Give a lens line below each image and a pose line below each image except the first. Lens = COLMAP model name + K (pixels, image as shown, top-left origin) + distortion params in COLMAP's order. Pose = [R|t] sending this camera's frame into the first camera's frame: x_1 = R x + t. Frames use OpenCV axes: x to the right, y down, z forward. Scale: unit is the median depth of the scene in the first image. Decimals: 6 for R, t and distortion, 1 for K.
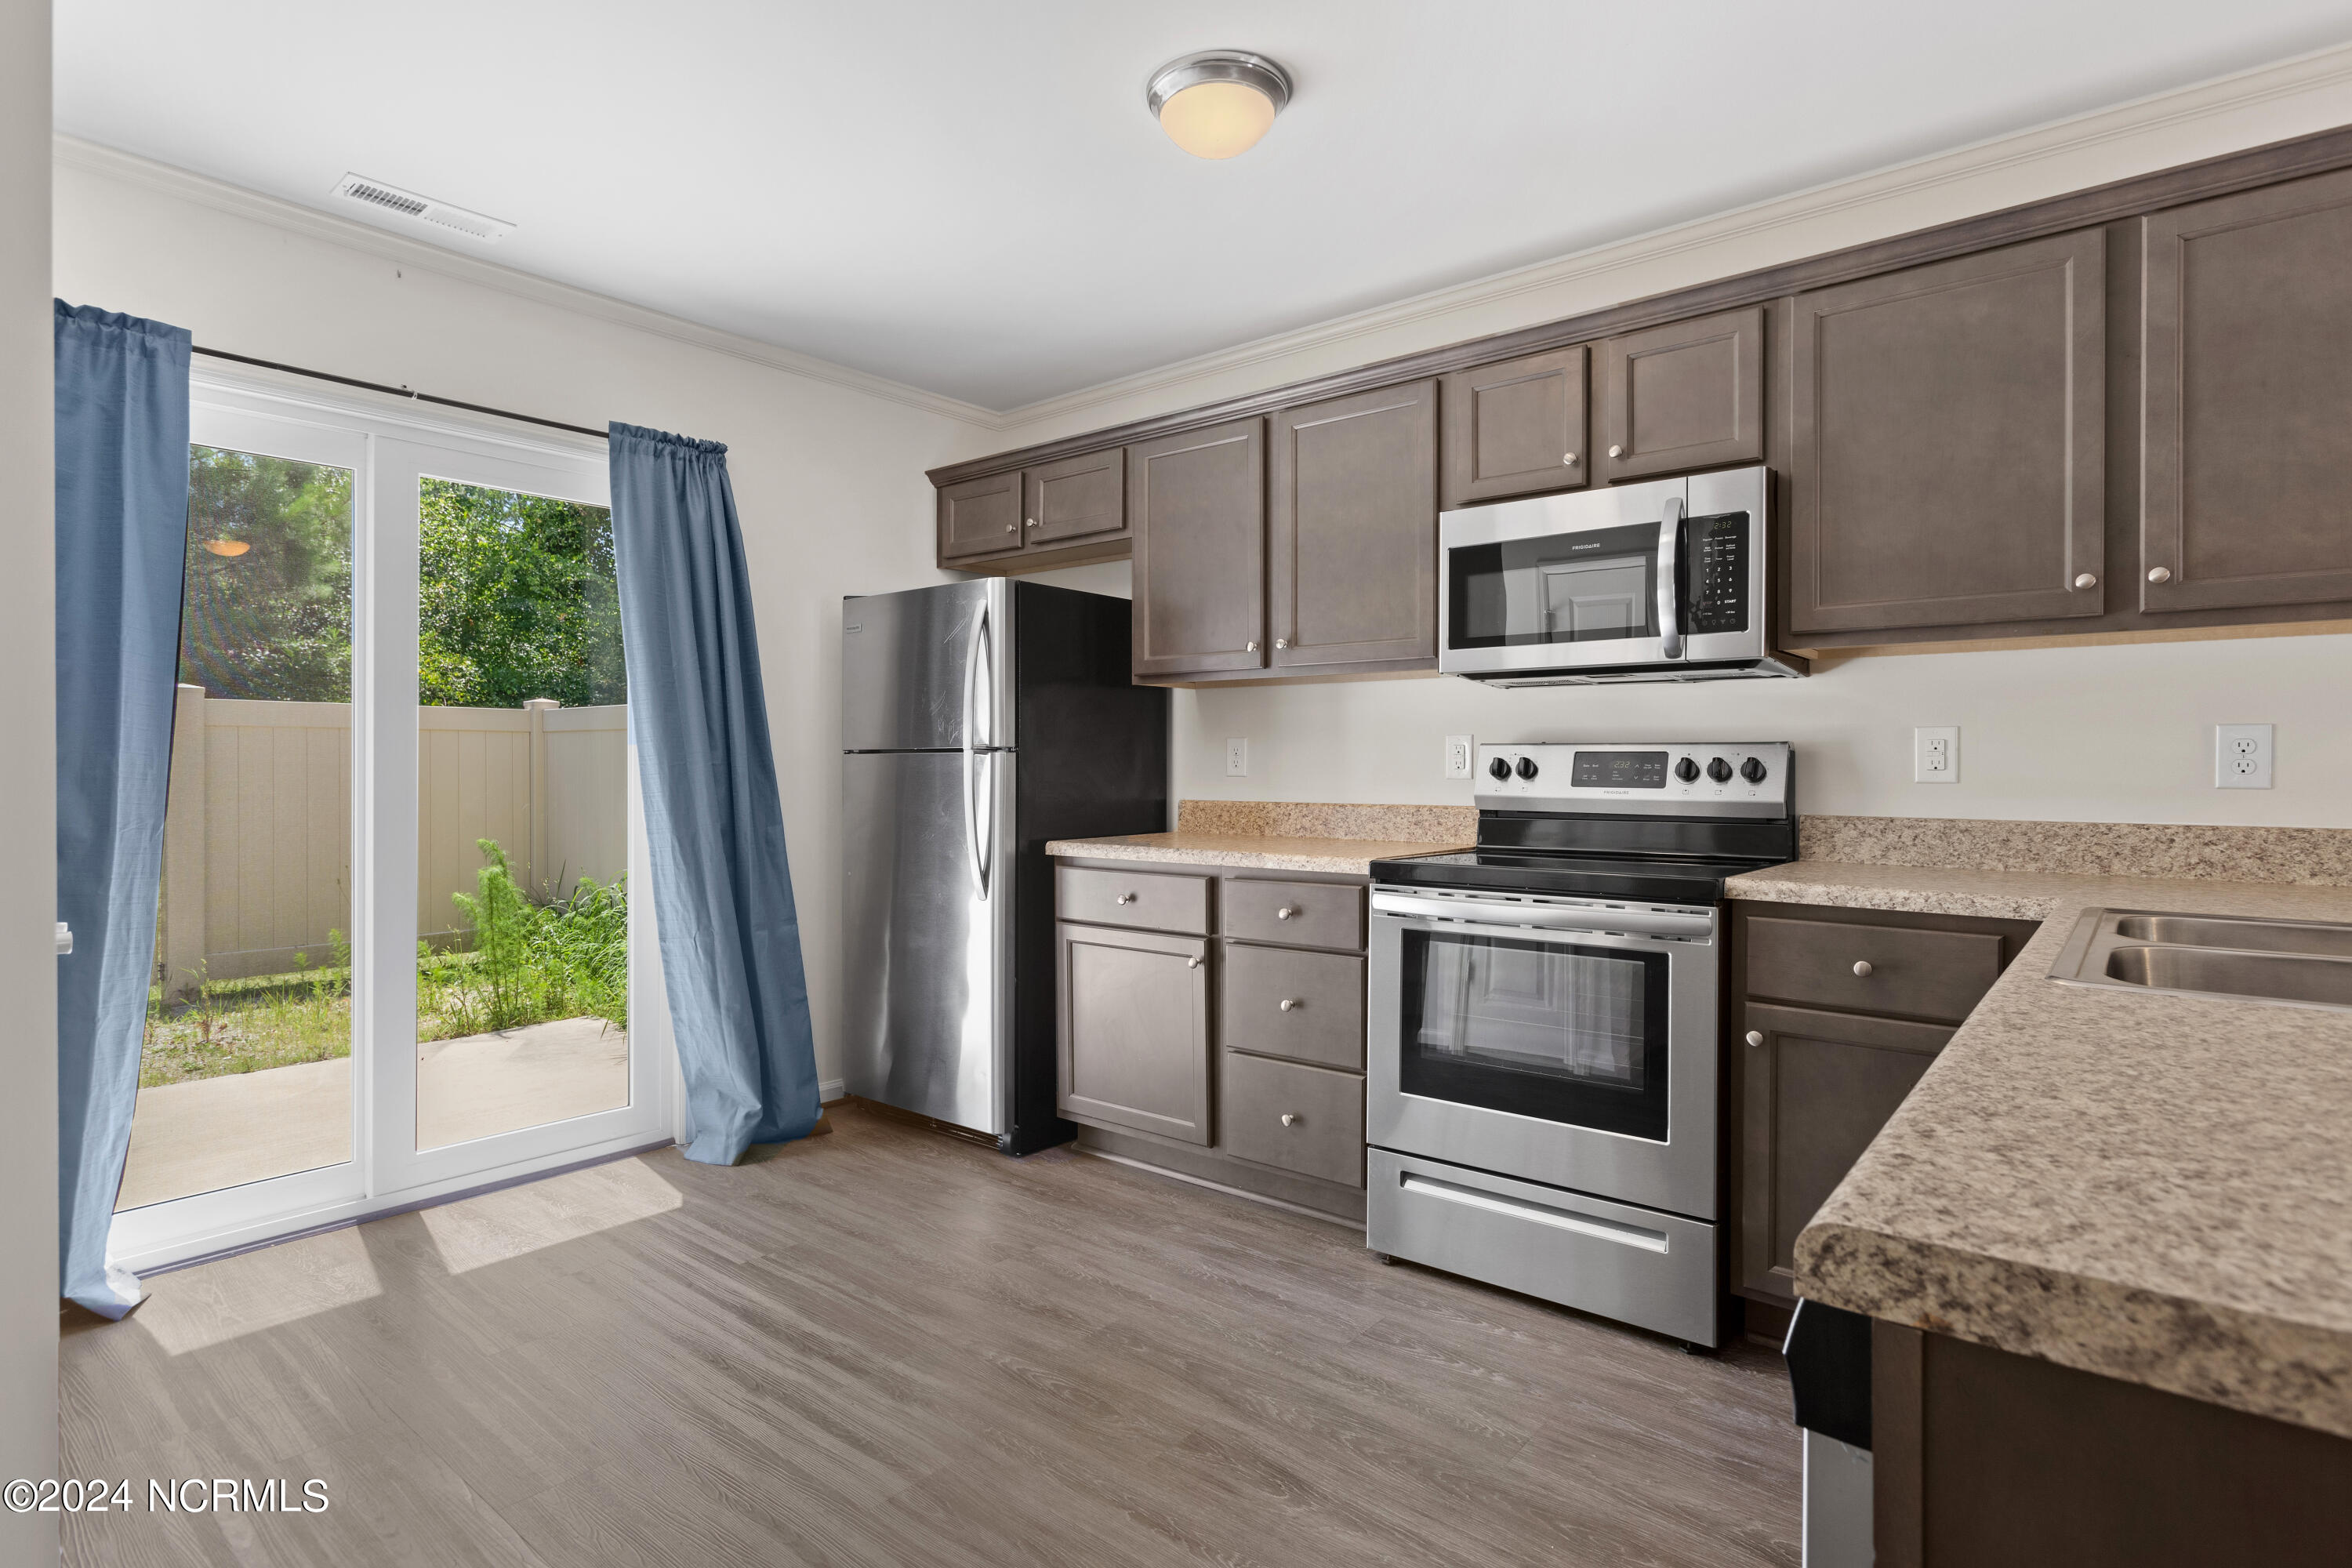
lens RADIAL K [[1226.9, 0, 1176.0], [0, 1226.9, 784.0], [0, 0, 1]] dist [-0.000317, 0.000873]
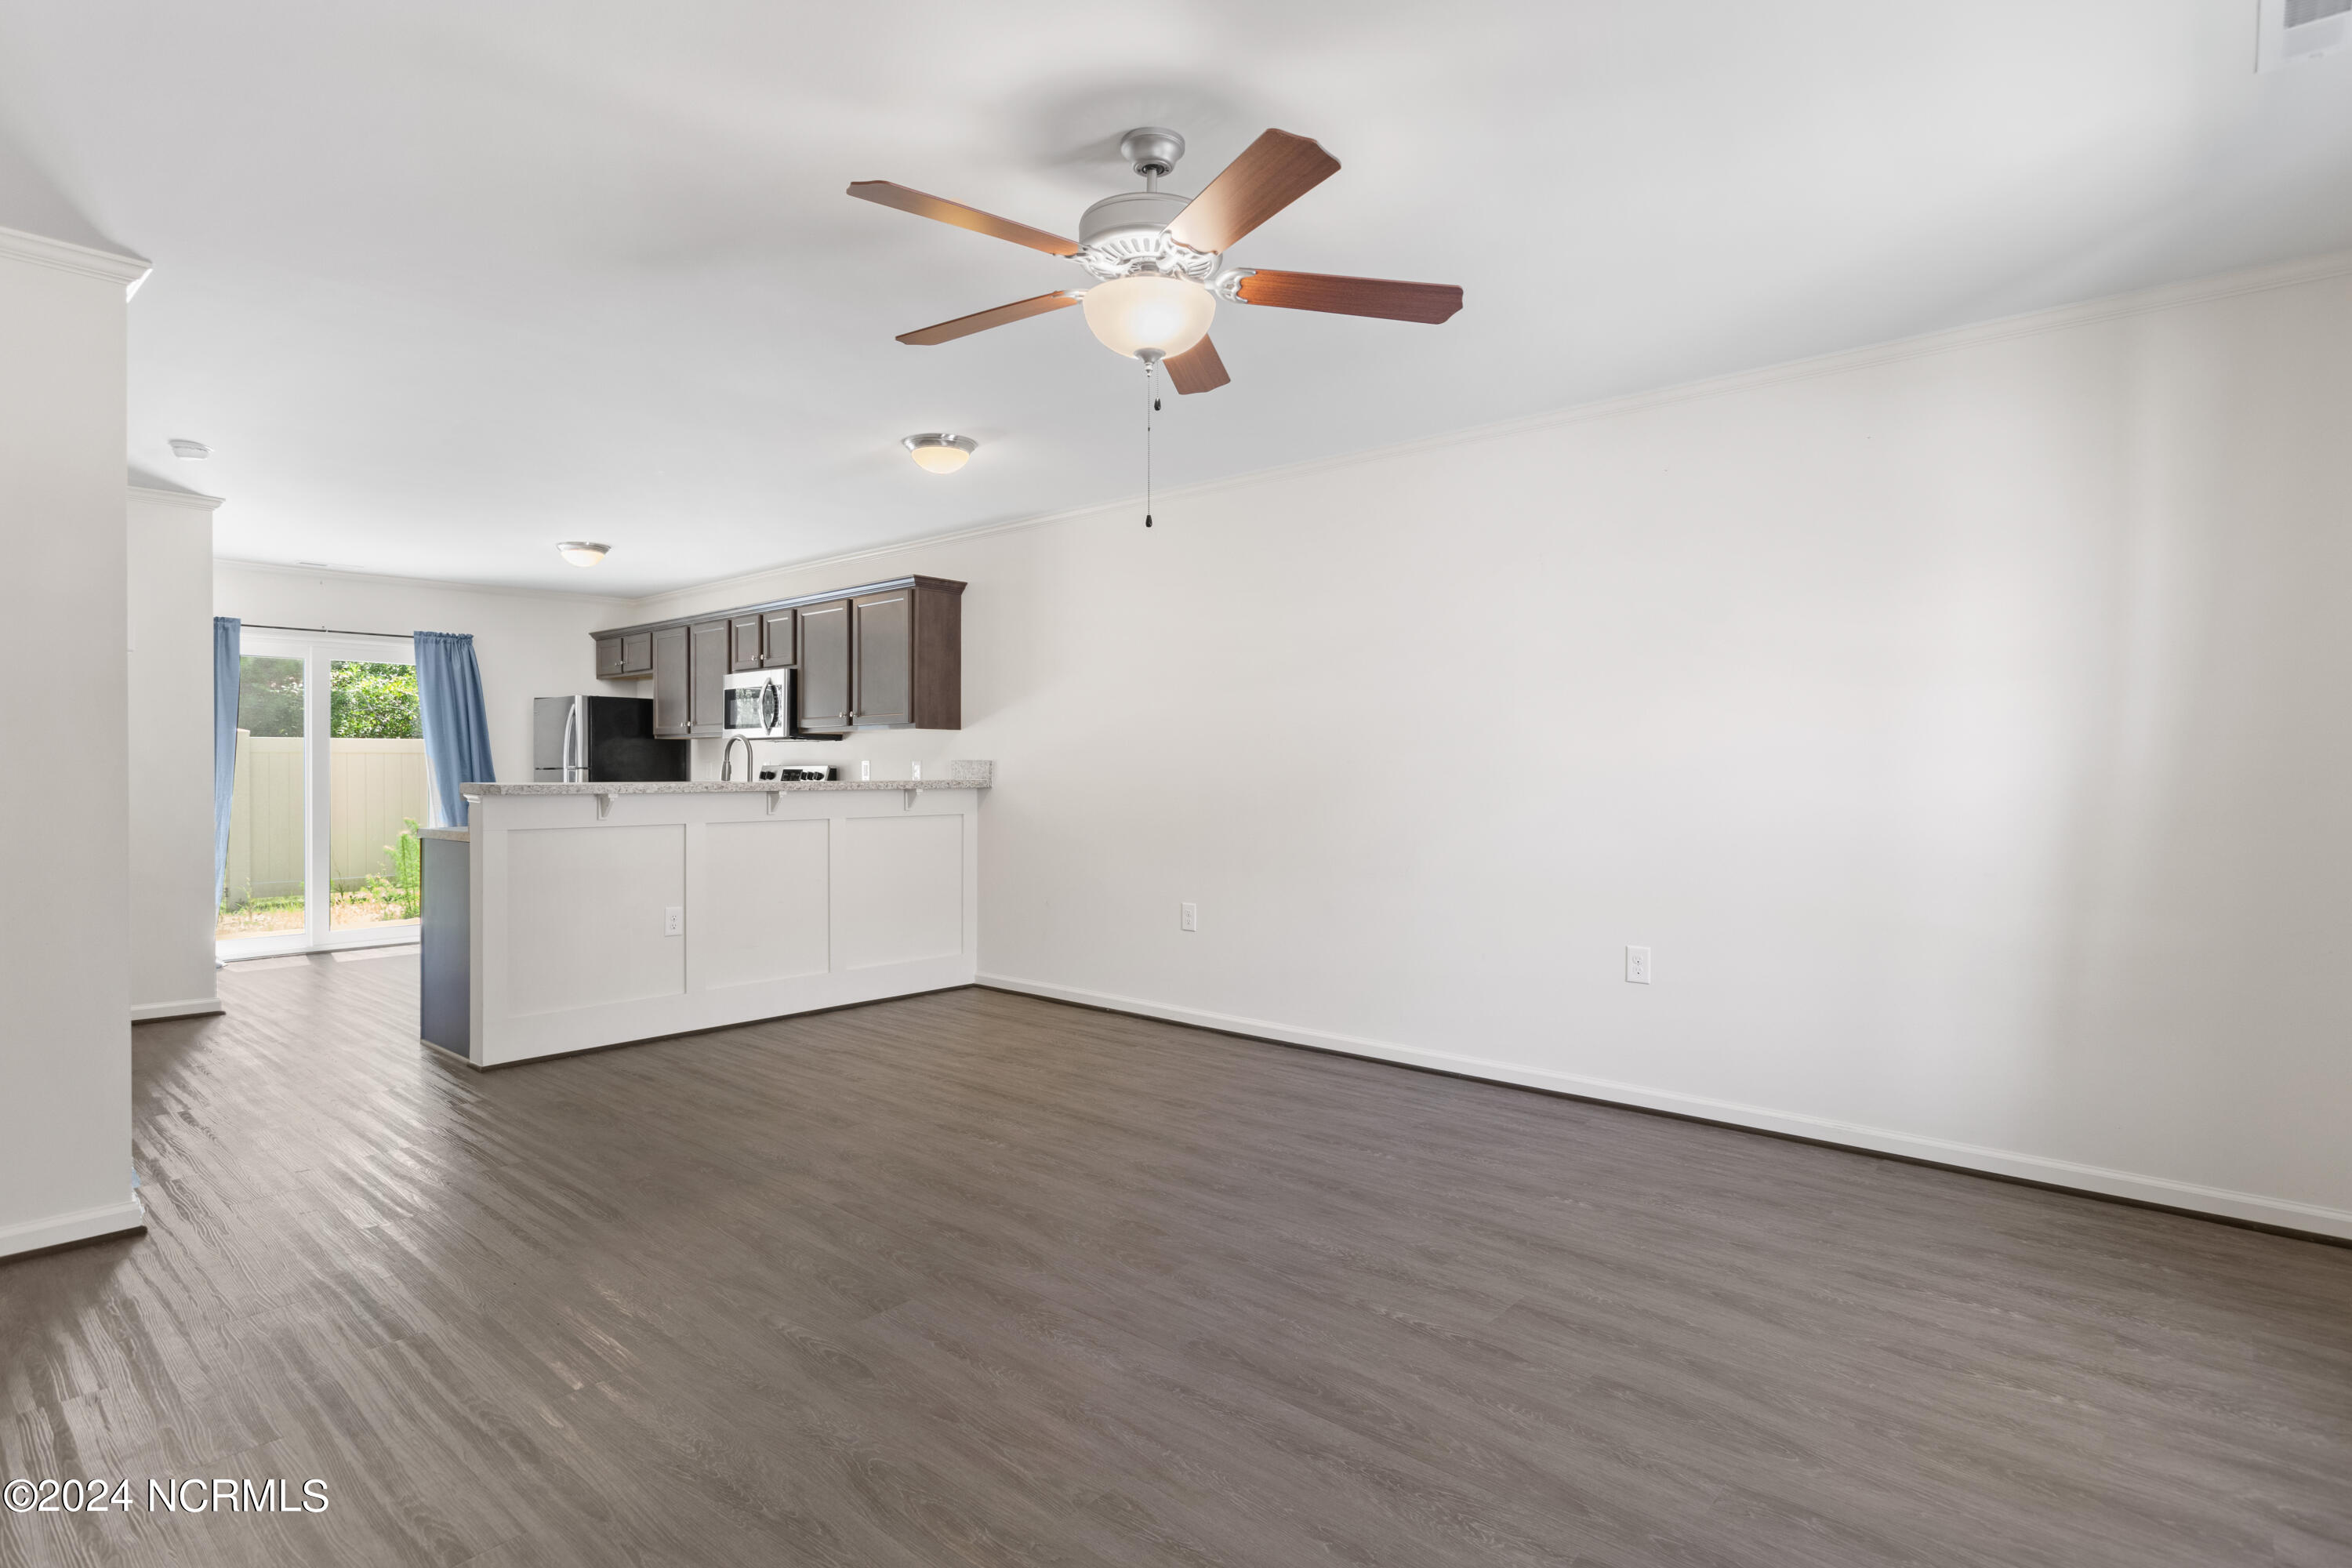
lens RADIAL K [[1187.4, 0, 1176.0], [0, 1187.4, 784.0], [0, 0, 1]] dist [-0.003341, 0.024259]
pose [[0.999821, 0.003576, -0.018598, 1.305539], [-0.003683, 0.999977, -0.005766, 0.020941], [0.018577, 0.005833, 0.999810, -1.592258]]
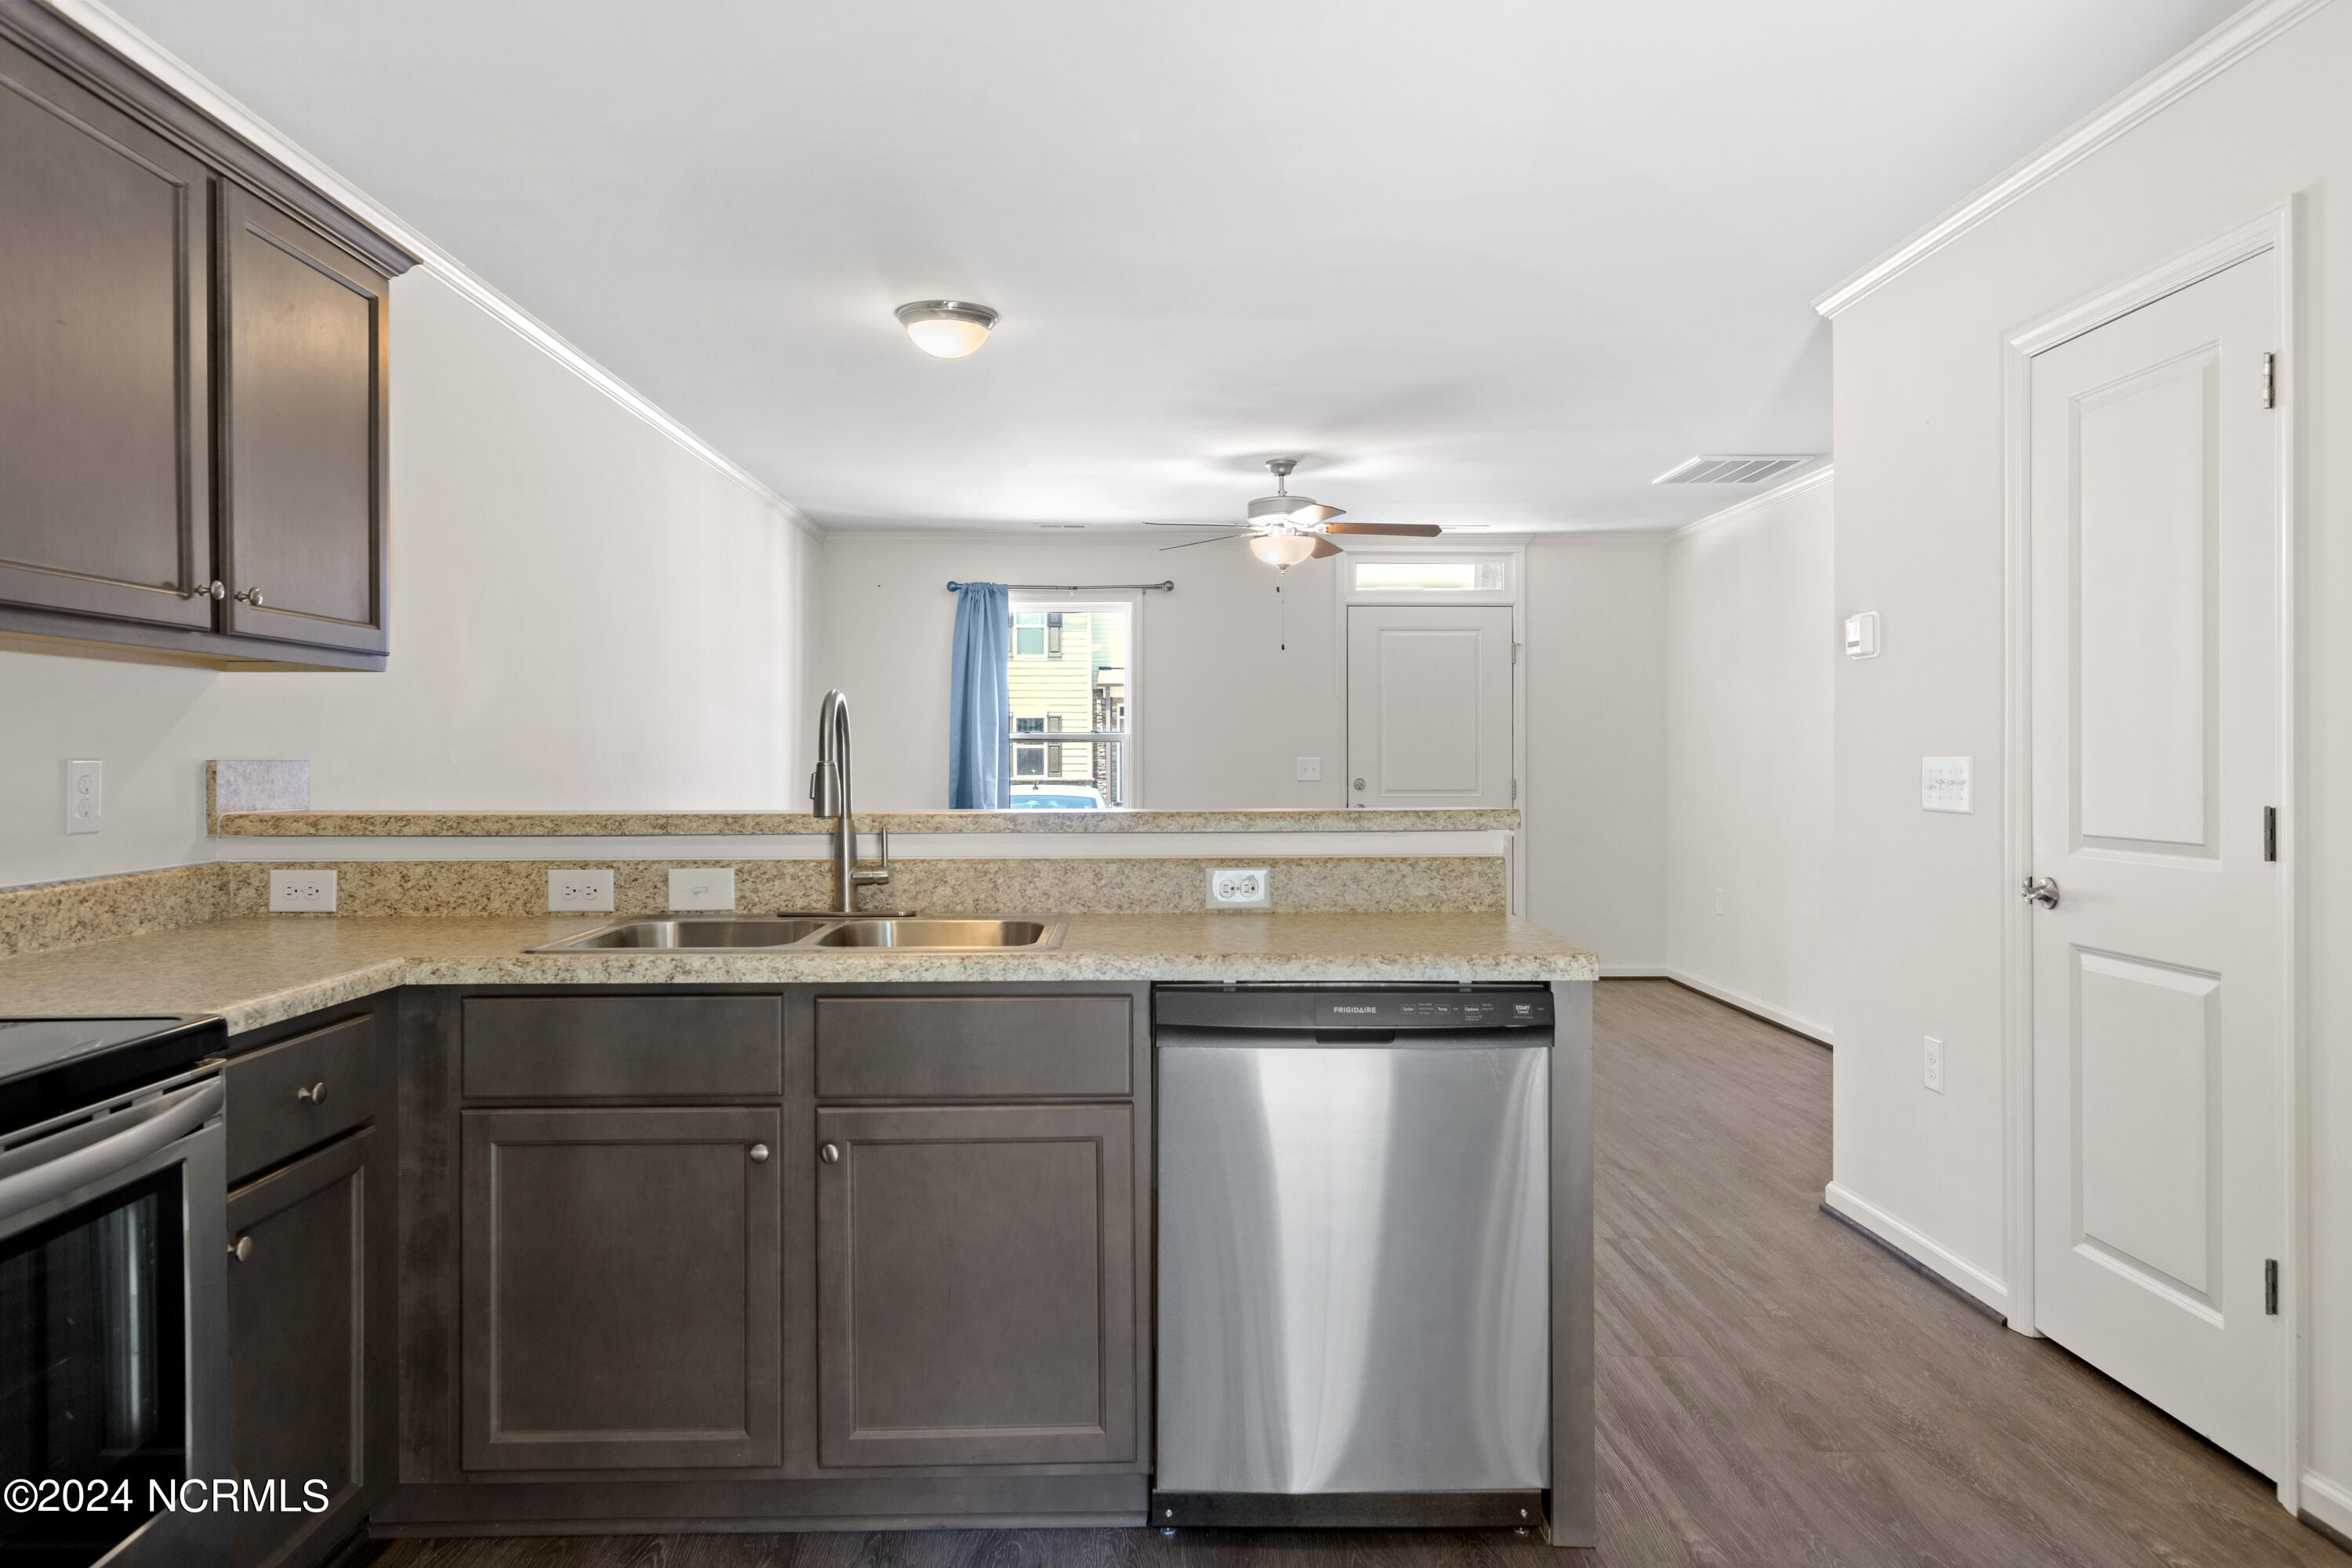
lens RADIAL K [[1583.4, 0, 1175.0], [0, 1583.4, 770.2], [0, 0, 1]] dist [0.007407, 0.003973]
pose [[-0.668146, -0.002142, 0.744027, -0.358210], [0.018644, 0.999634, 0.019621, -0.038268], [-0.743796, 0.026981, -0.667862, 0.897747]]
